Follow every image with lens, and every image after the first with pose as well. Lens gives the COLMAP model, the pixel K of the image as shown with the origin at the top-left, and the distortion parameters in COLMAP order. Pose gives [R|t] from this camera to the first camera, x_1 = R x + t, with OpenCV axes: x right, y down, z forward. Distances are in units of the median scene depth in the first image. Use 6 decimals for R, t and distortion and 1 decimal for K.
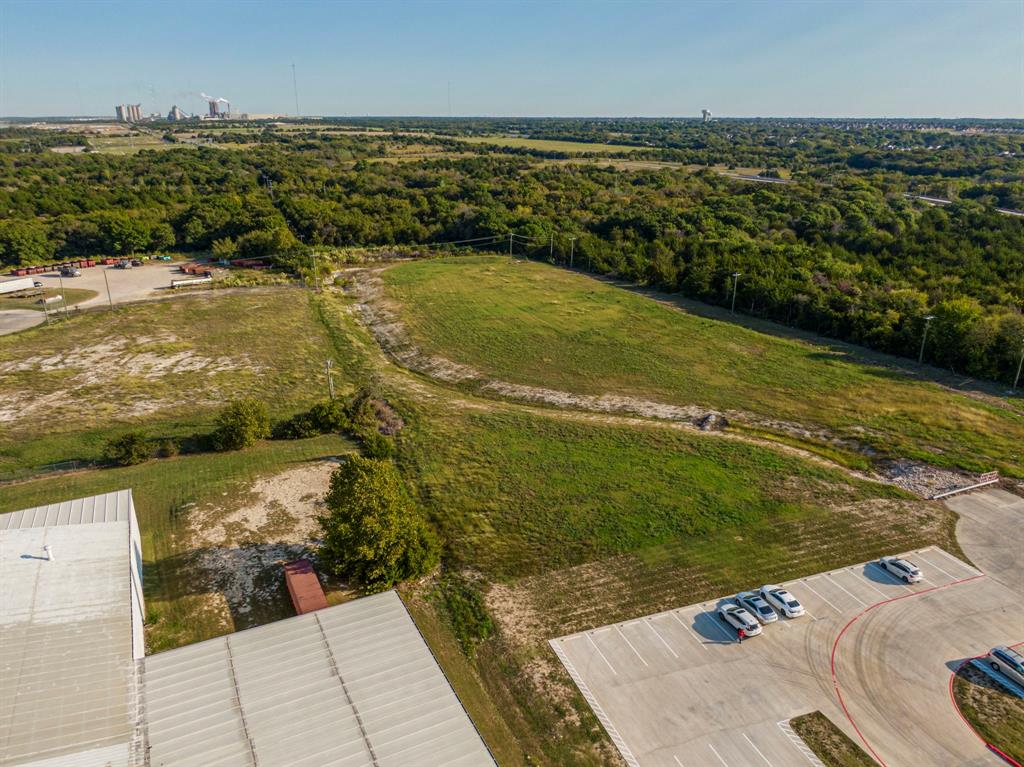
lens RADIAL K [[719.9, 0, 510.7], [0, 719.9, 392.1], [0, 0, 1]] dist [0.029141, -0.045691]
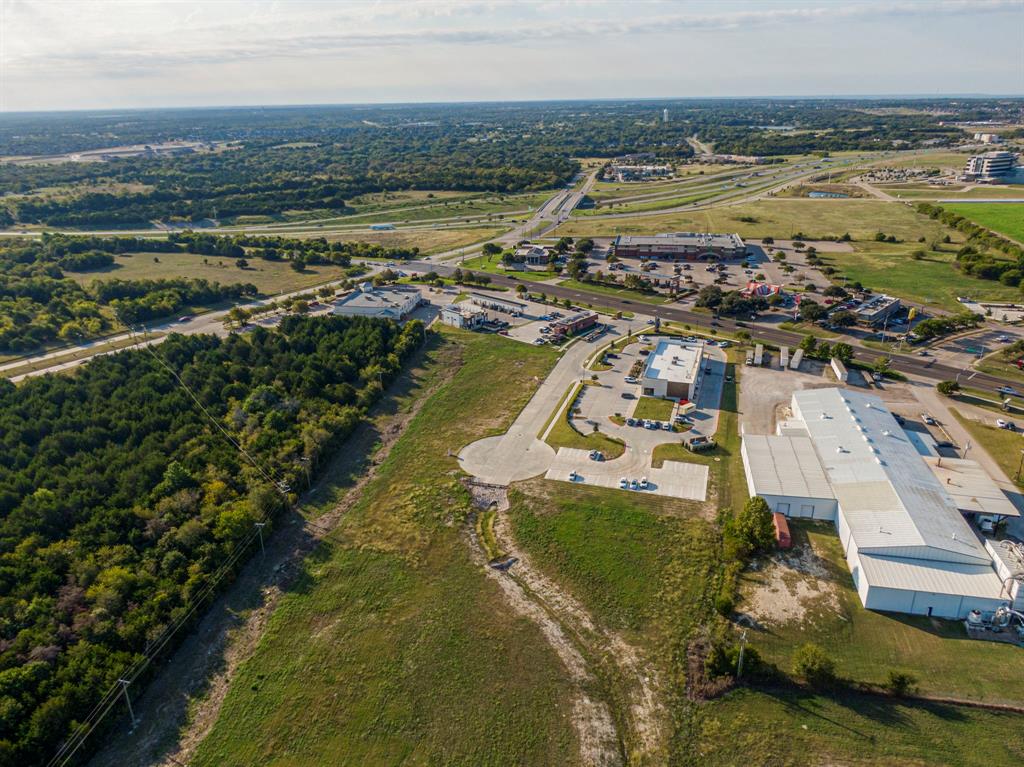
lens RADIAL K [[719.9, 0, 520.8], [0, 719.9, 386.9], [0, 0, 1]] dist [0.029141, -0.045691]
pose [[-0.792295, -0.215970, 0.570636, -0.450193], [0.231600, 0.758805, 0.608750, -0.957945], [-0.564473, 0.614469, -0.551179, 1.310115]]
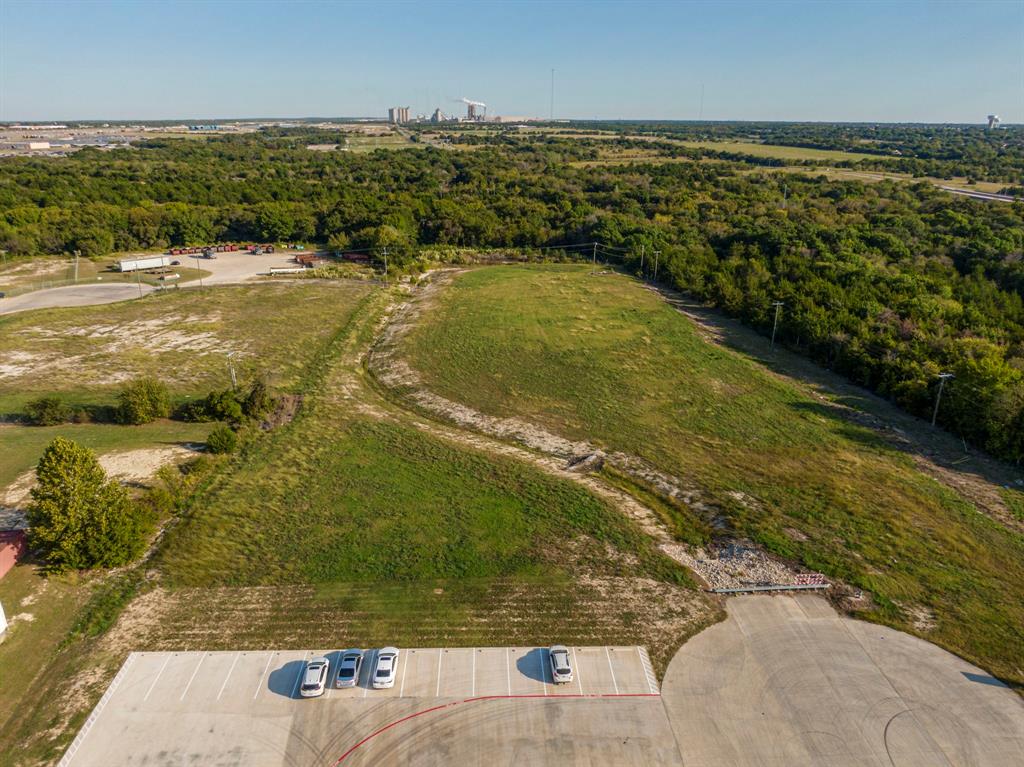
lens RADIAL K [[719.9, 0, 517.0], [0, 719.9, 392.9], [0, 0, 1]] dist [0.029141, -0.045691]
pose [[0.949173, 0.117026, -0.292192, 0.371331], [-0.117892, 0.992918, 0.014708, -0.040189], [0.291844, 0.020486, 0.956246, 0.091263]]
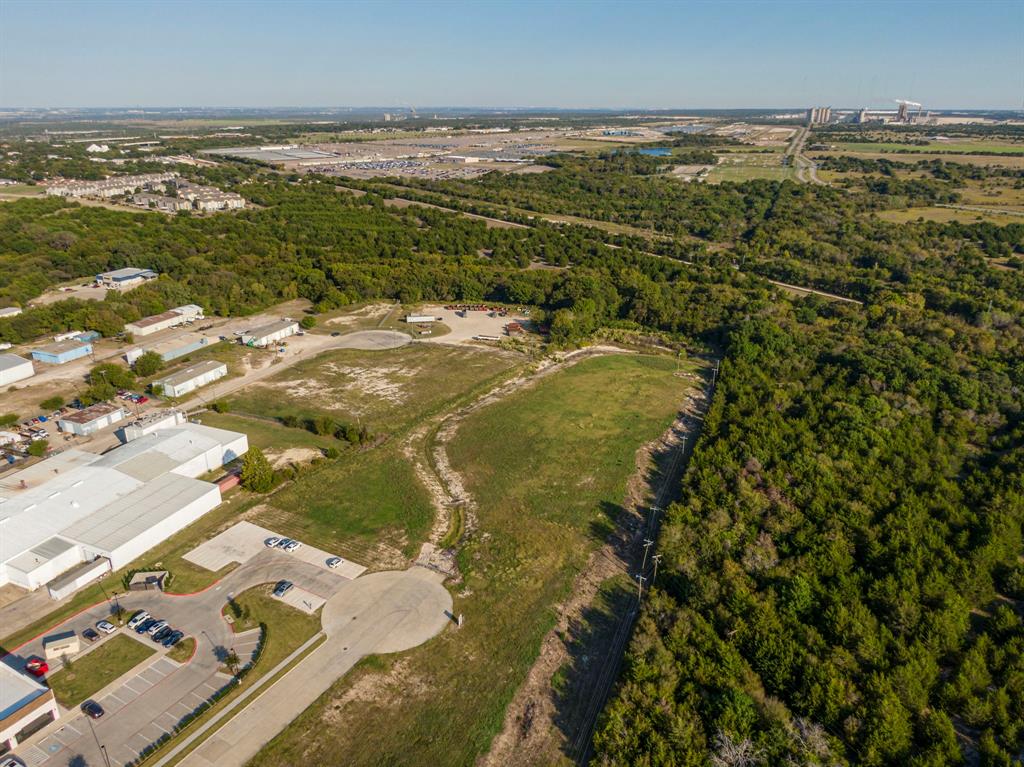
lens RADIAL K [[719.9, 0, 524.9], [0, 719.9, 408.4], [0, 0, 1]] dist [0.029141, -0.045691]
pose [[0.653461, 0.300118, -0.694923, 1.357629], [-0.276225, 0.949280, 0.150224, -0.438948], [0.704761, 0.093789, 0.703218, -0.191600]]
